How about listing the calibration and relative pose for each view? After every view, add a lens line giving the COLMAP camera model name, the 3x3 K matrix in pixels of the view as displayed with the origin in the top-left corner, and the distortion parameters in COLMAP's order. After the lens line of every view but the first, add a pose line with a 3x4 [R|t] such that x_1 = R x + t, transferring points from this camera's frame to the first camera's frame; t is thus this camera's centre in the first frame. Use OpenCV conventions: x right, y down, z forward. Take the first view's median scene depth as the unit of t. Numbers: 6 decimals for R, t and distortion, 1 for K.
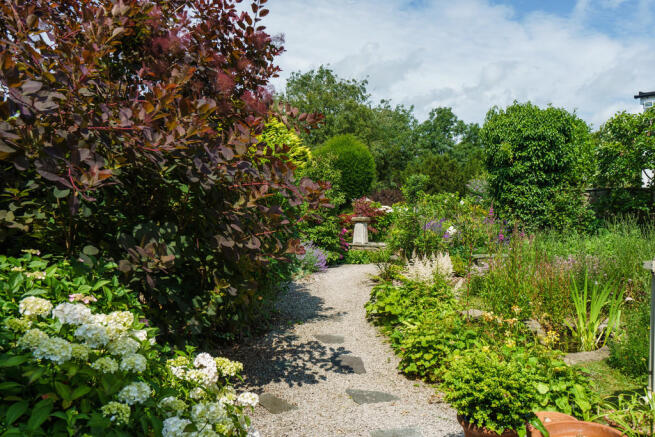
lens RADIAL K [[527.6, 0, 327.4], [0, 527.6, 220.8], [0, 0, 1]] dist [0.013794, 0.002934]
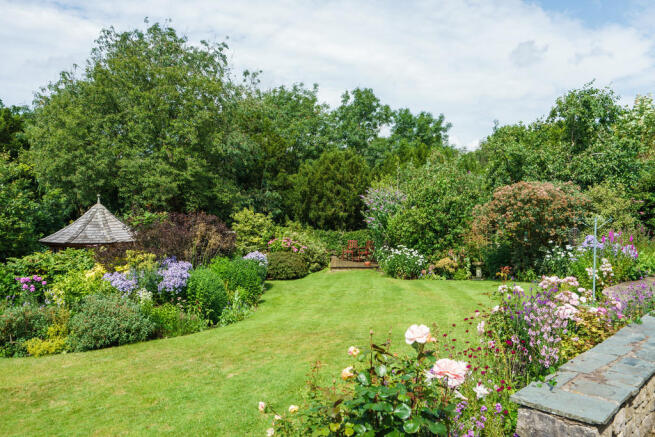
lens RADIAL K [[478.3, 0, 327.9], [0, 478.3, 212.8], [0, 0, 1]] dist [0.006039, 0.004105]
pose [[0.999877, -0.014863, 0.004954, 0.164916], [0.014846, 0.999884, 0.003483, -0.037903], [-0.005005, -0.003409, 0.999982, 0.309445]]
